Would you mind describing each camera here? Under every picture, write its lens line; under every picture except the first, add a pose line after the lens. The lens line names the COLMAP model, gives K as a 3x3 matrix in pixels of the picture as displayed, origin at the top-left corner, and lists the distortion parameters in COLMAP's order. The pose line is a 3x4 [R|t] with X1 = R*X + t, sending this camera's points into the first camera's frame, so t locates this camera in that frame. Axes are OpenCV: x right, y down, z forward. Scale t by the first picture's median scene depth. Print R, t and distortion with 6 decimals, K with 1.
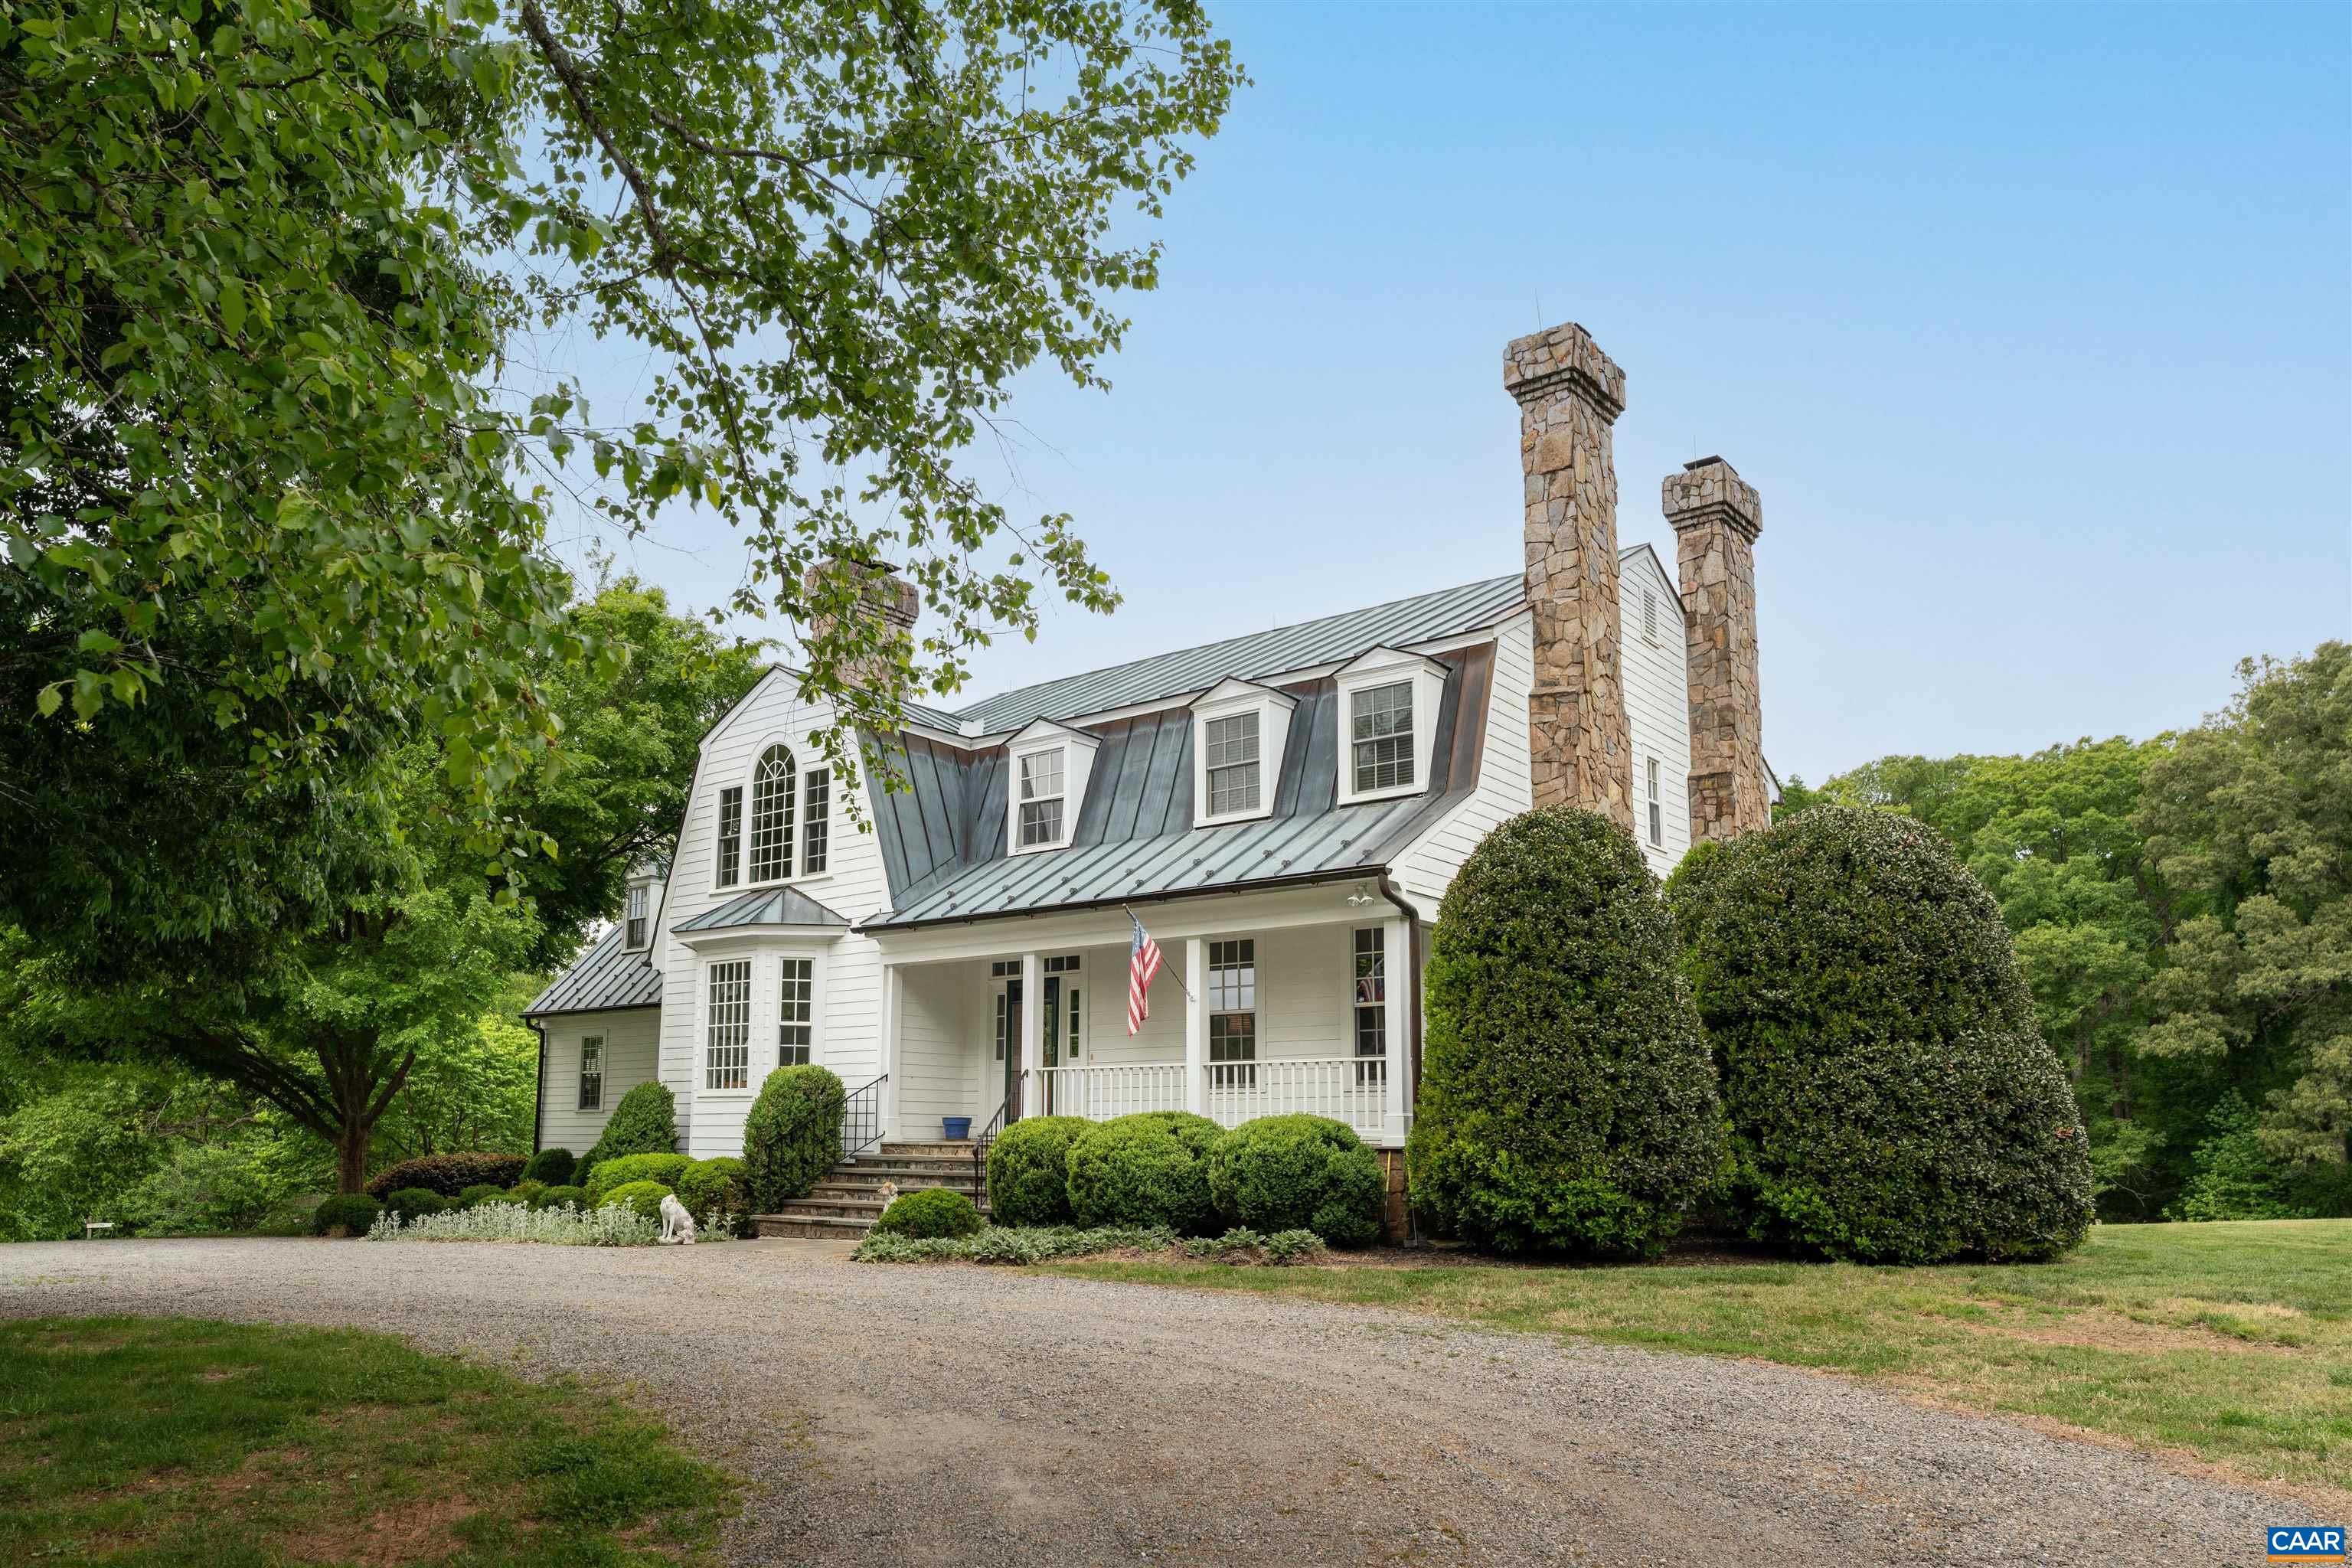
lens RADIAL K [[1603.2, 0, 1176.2], [0, 1603.2, 971.5], [0, 0, 1]] dist [0.001456, -0.000301]
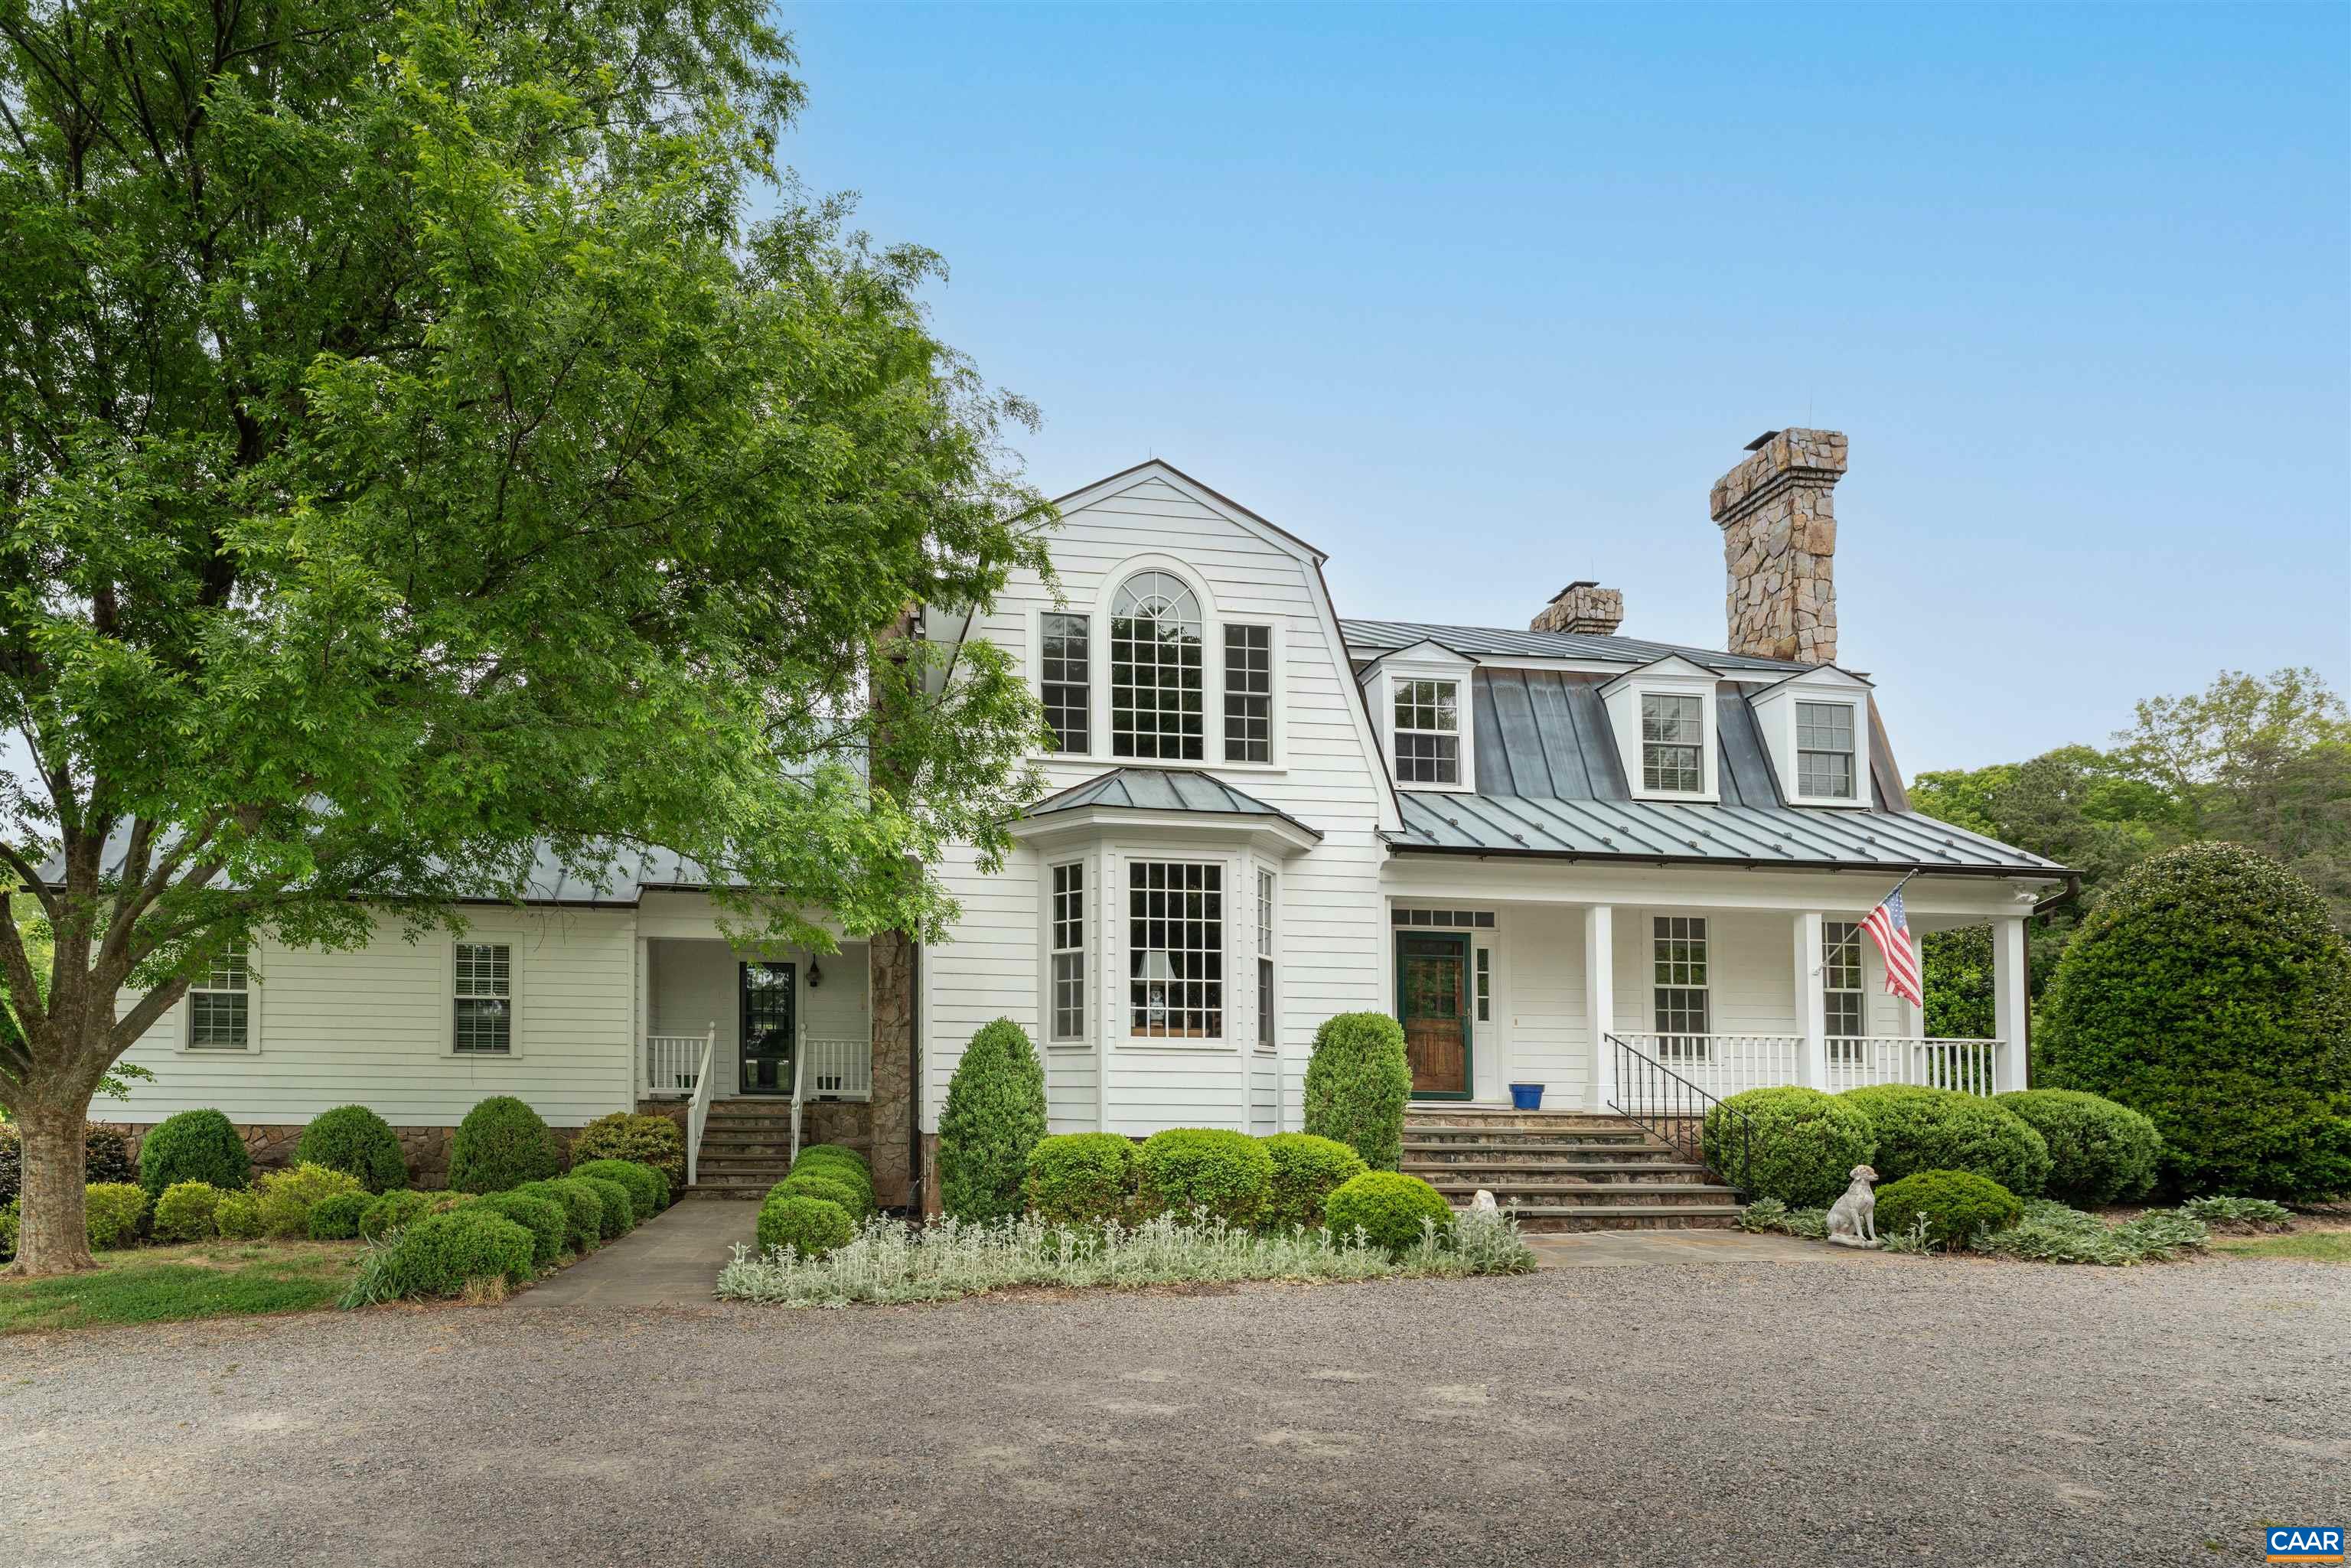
lens RADIAL K [[1076.9, 0, 1168.6], [0, 1076.9, 1100.0], [0, 0, 1]] dist [-0.002214, 0.000418]
pose [[0.710365, 0.000121, 0.703834, -0.630931], [-0.081015, 0.993367, 0.081595, 0.062015], [-0.699155, -0.114983, 0.705663, 0.660240]]
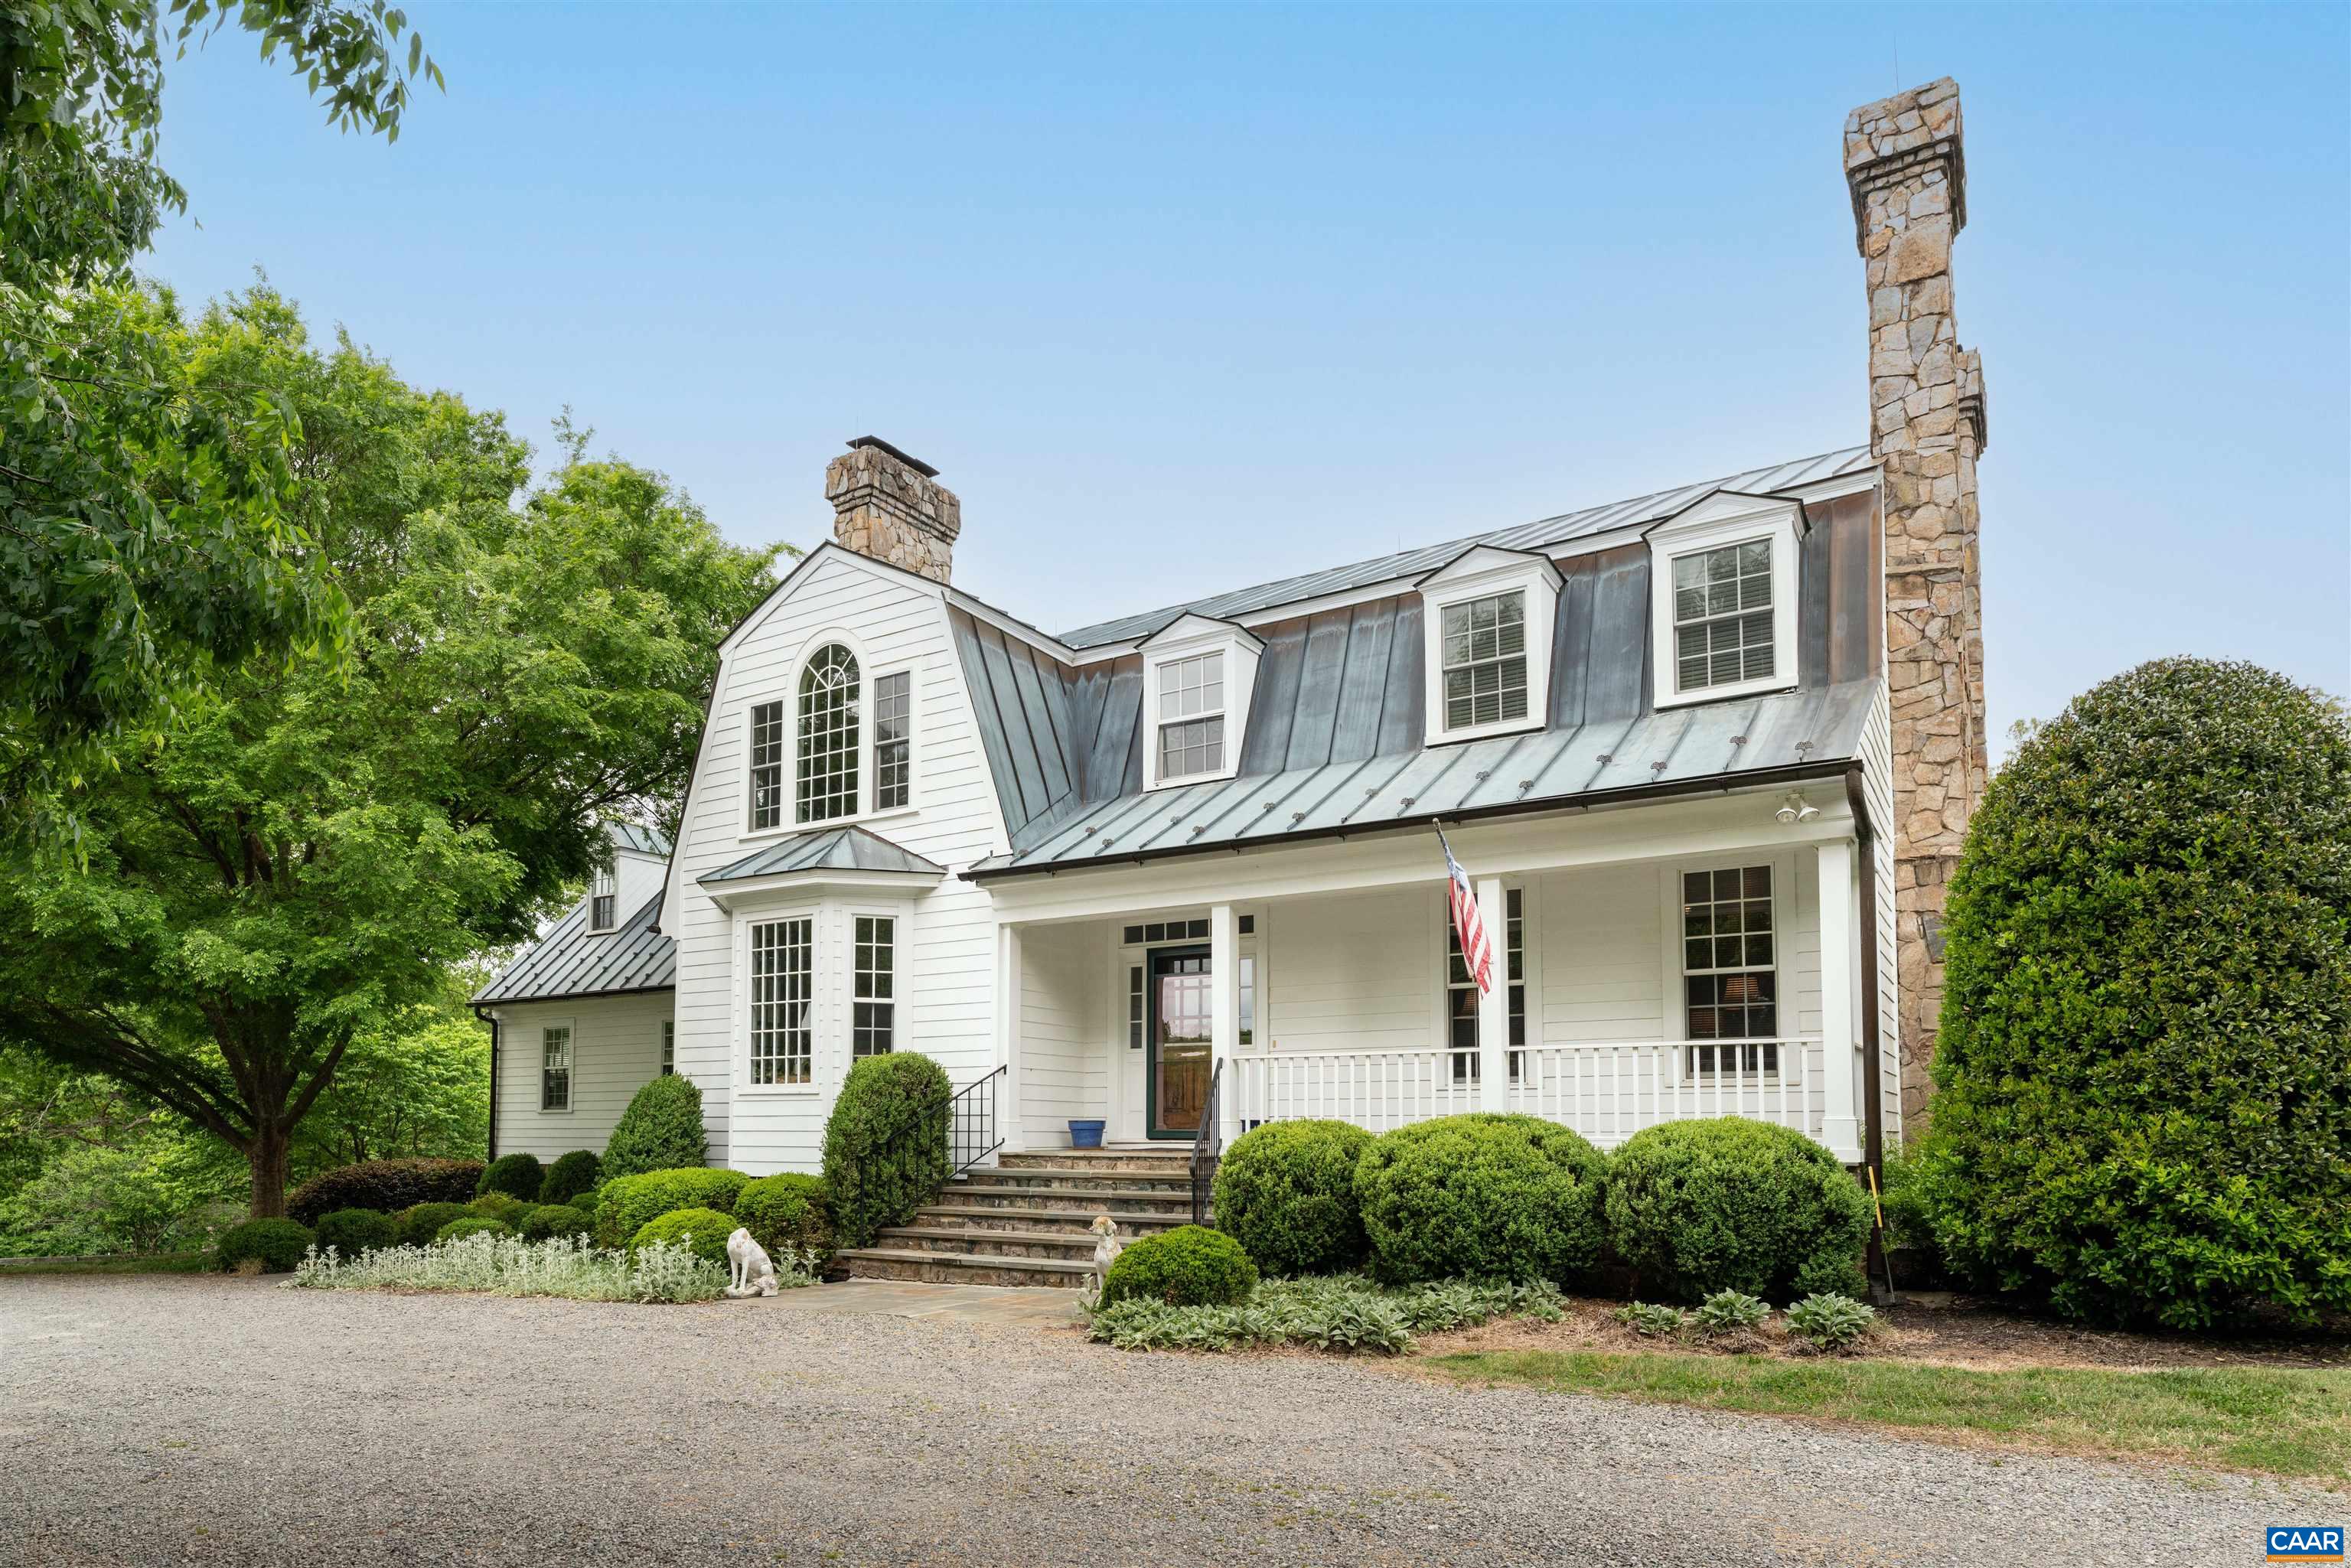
lens RADIAL K [[1365.6, 0, 1205.9], [0, 1365.6, 1095.1], [0, 0, 1]] dist [-0.000346, 0.000374]
pose [[0.992002, 0.000716, 0.126220, -0.161345], [-0.010288, 0.997116, 0.075196, 0.026837], [-0.125802, -0.075894, 0.989148, 0.321726]]
